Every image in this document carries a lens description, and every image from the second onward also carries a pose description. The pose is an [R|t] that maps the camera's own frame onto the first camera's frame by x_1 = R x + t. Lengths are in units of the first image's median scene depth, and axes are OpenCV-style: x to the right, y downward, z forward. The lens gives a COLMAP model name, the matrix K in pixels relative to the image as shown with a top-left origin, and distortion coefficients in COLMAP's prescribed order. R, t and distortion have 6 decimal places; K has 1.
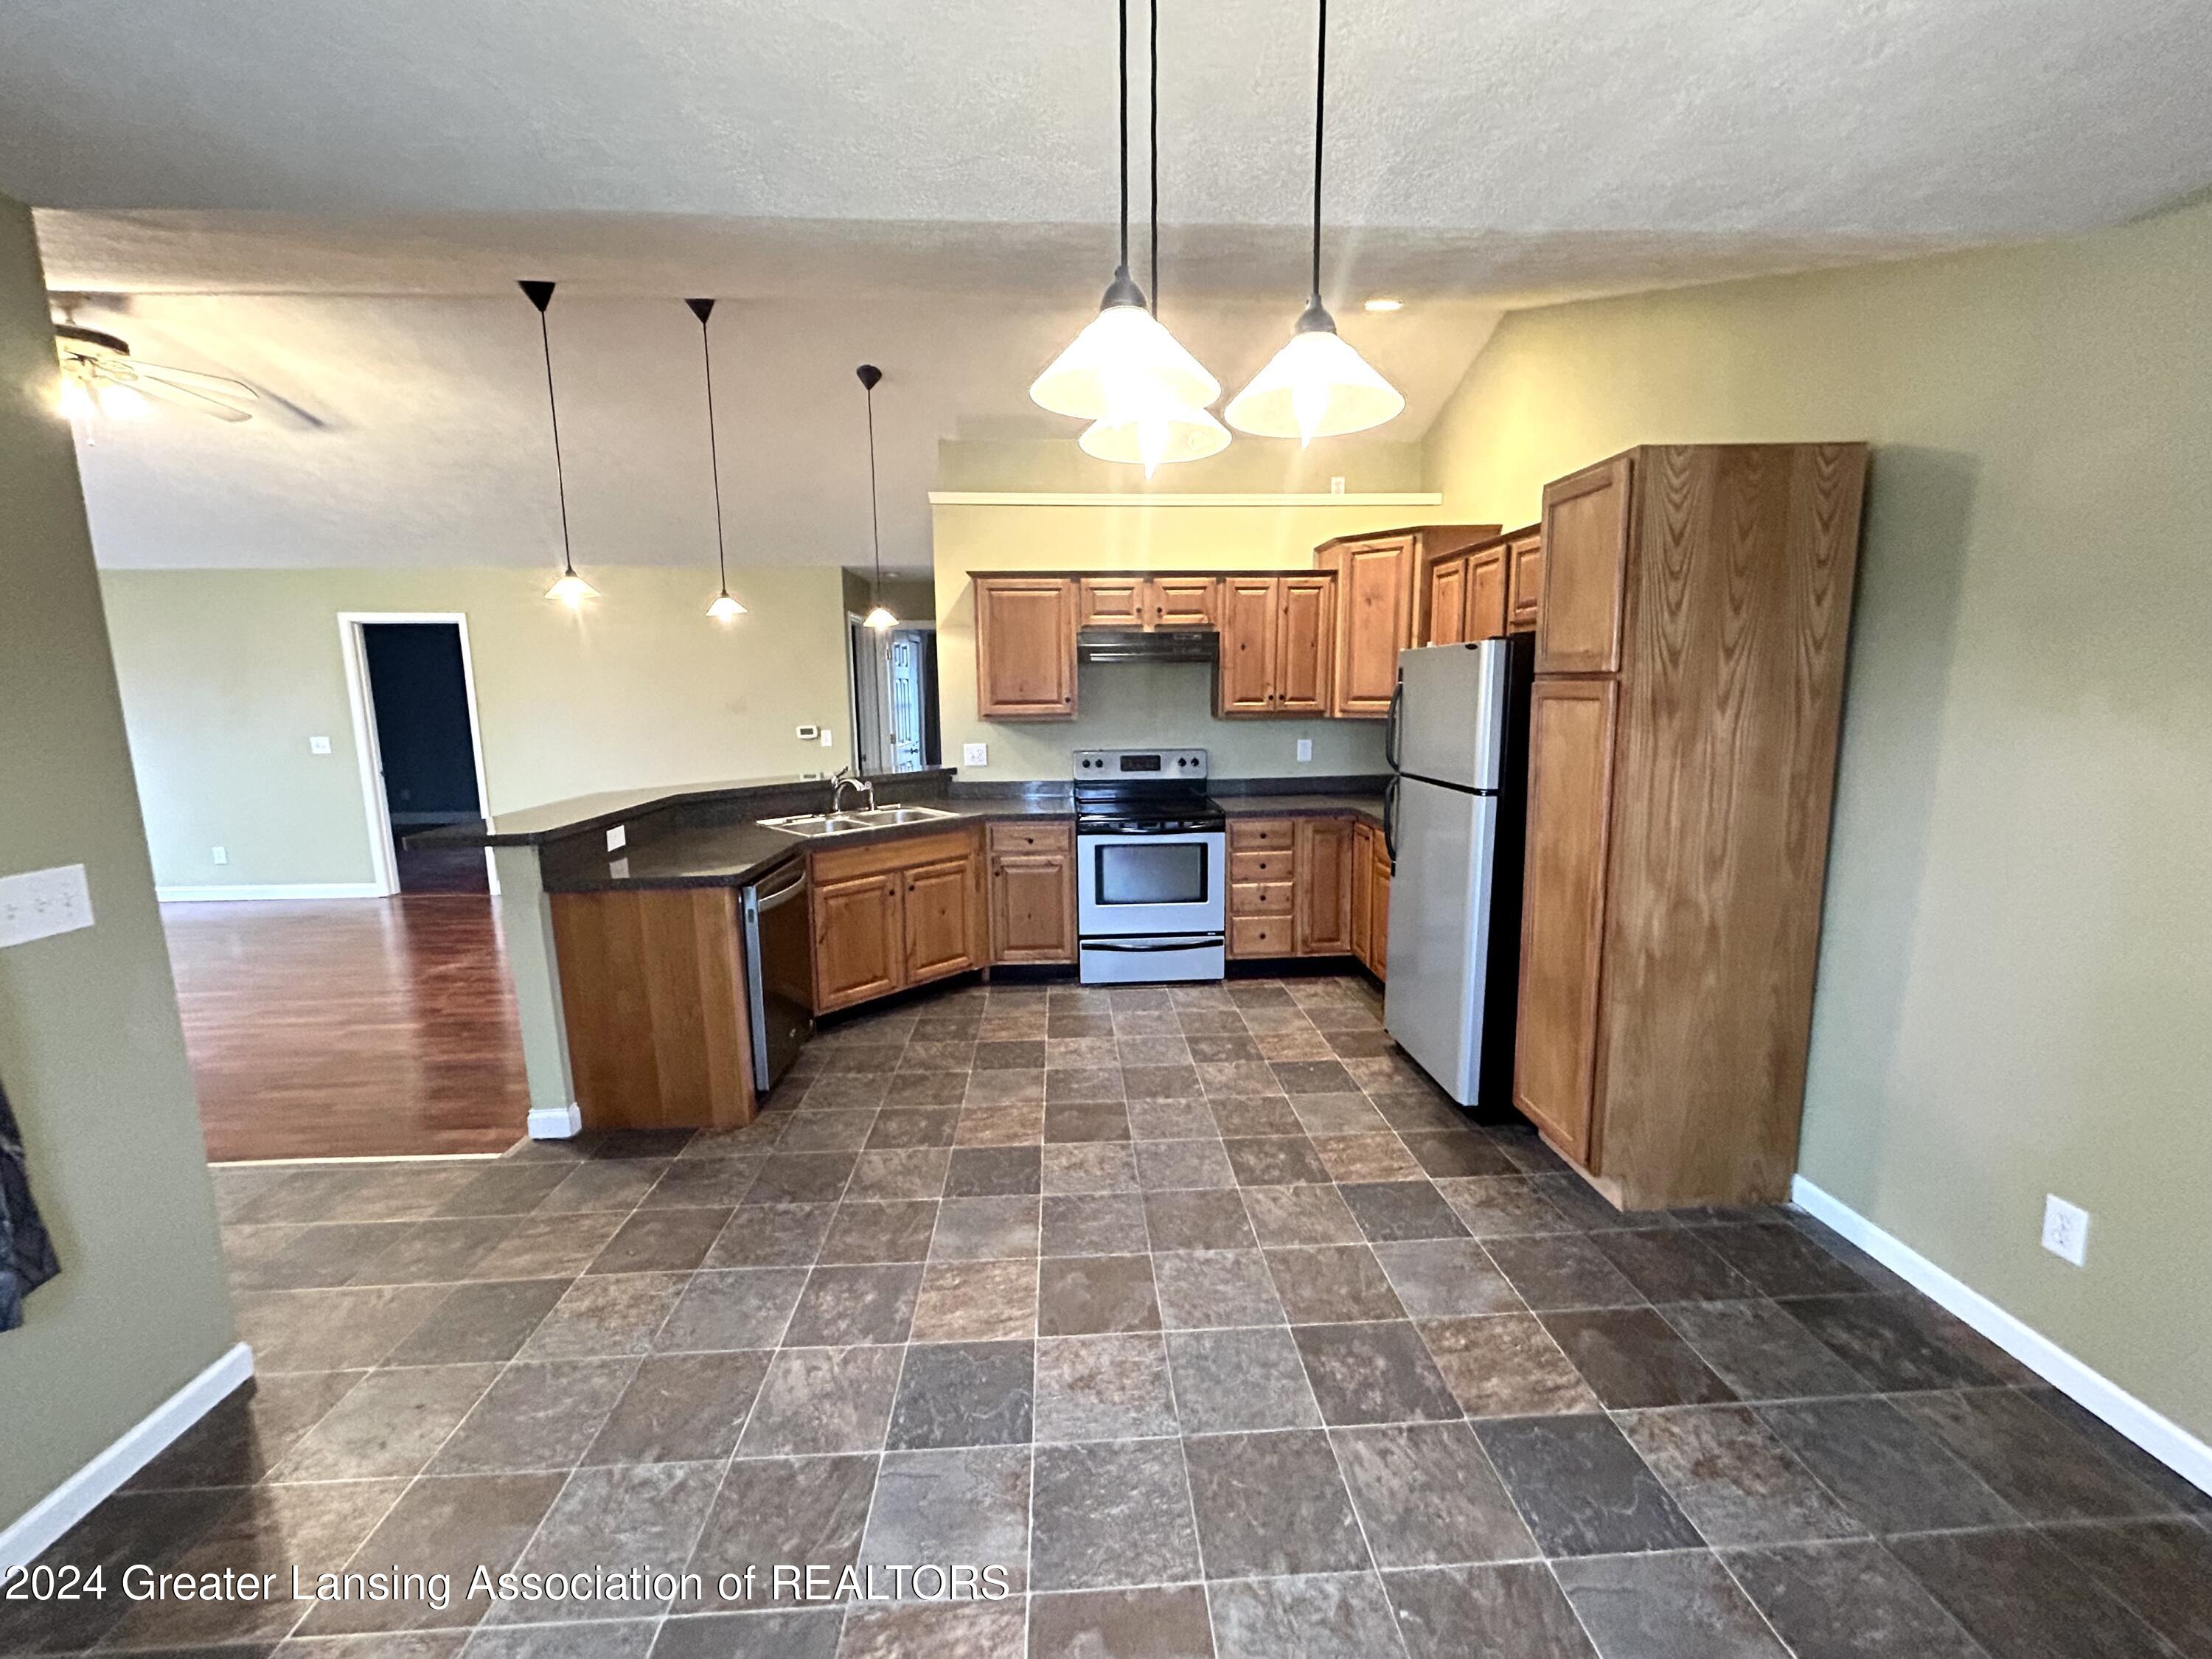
lens RADIAL K [[882.4, 0, 1090.5], [0, 882.4, 825.6], [0, 0, 1]] dist [-0.000753, -0.000974]
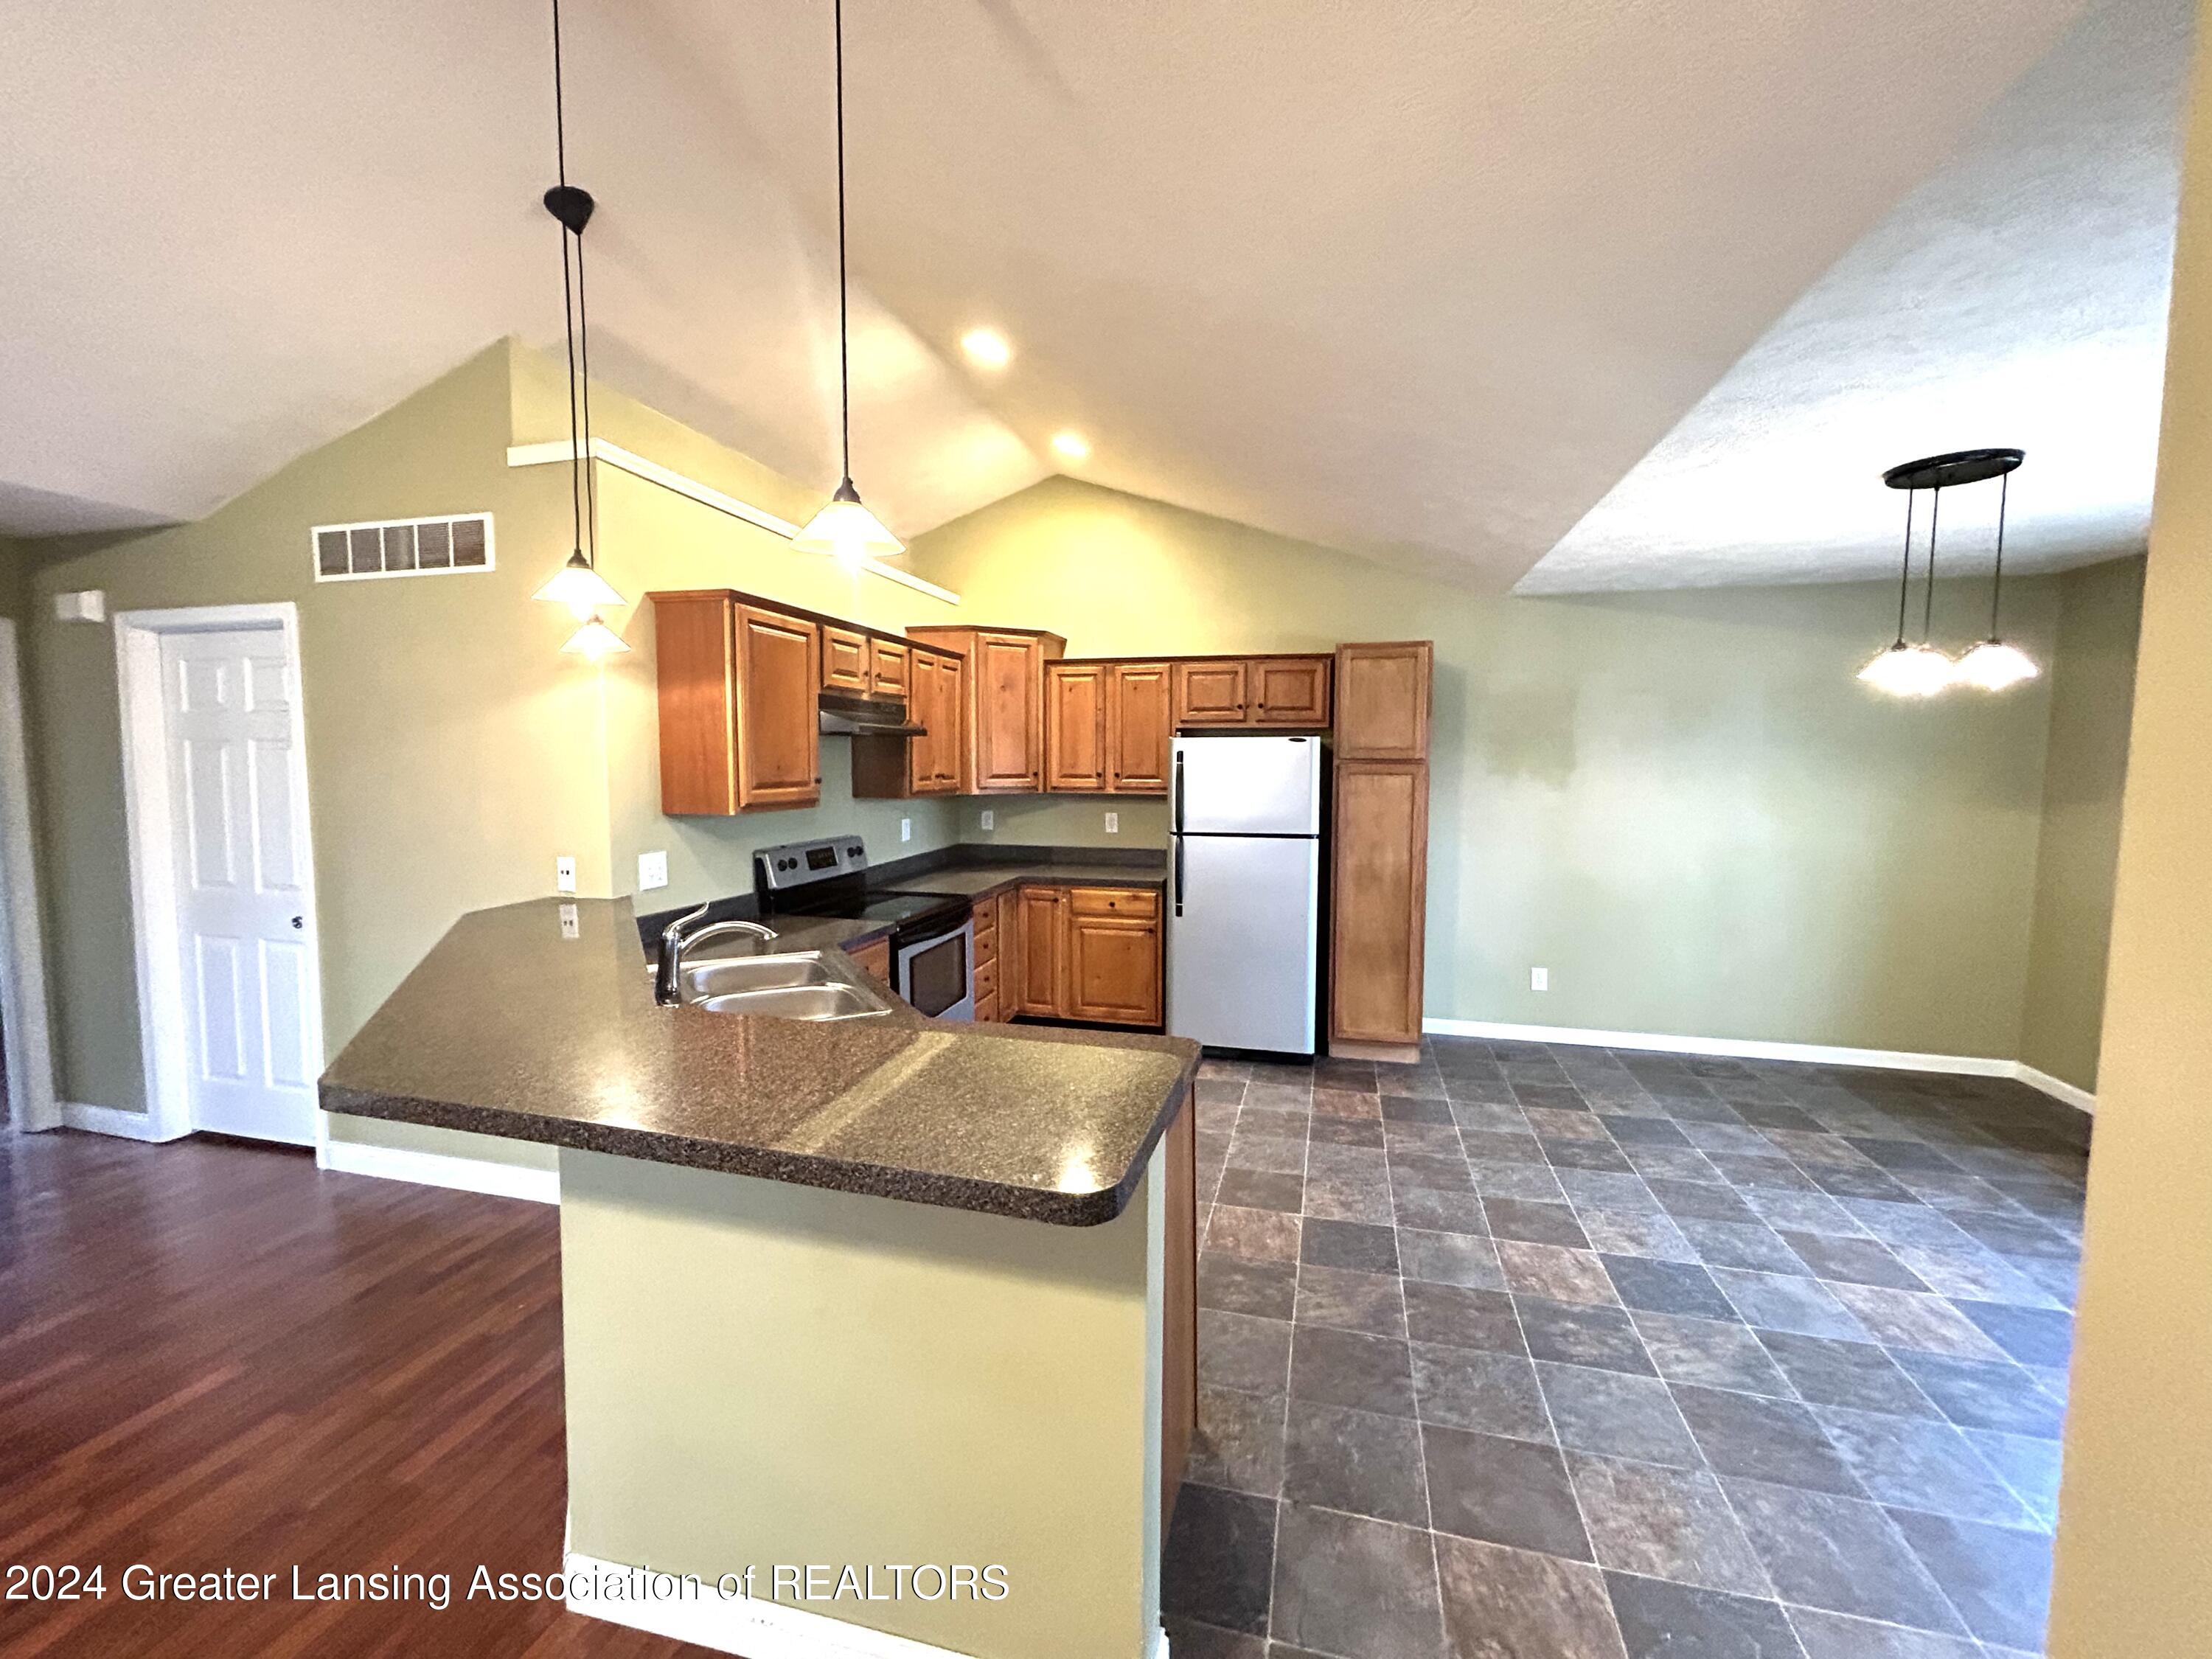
lens RADIAL K [[882.4, 0, 1121.7], [0, 882.4, 831.5], [0, 0, 1]] dist [-0.000753, -0.000974]
pose [[0.294271, -0.066398, 0.953413, -1.206690], [0.142546, 0.989475, 0.024913, -0.146948], [-0.945032, 0.128573, 0.300639, 0.961196]]
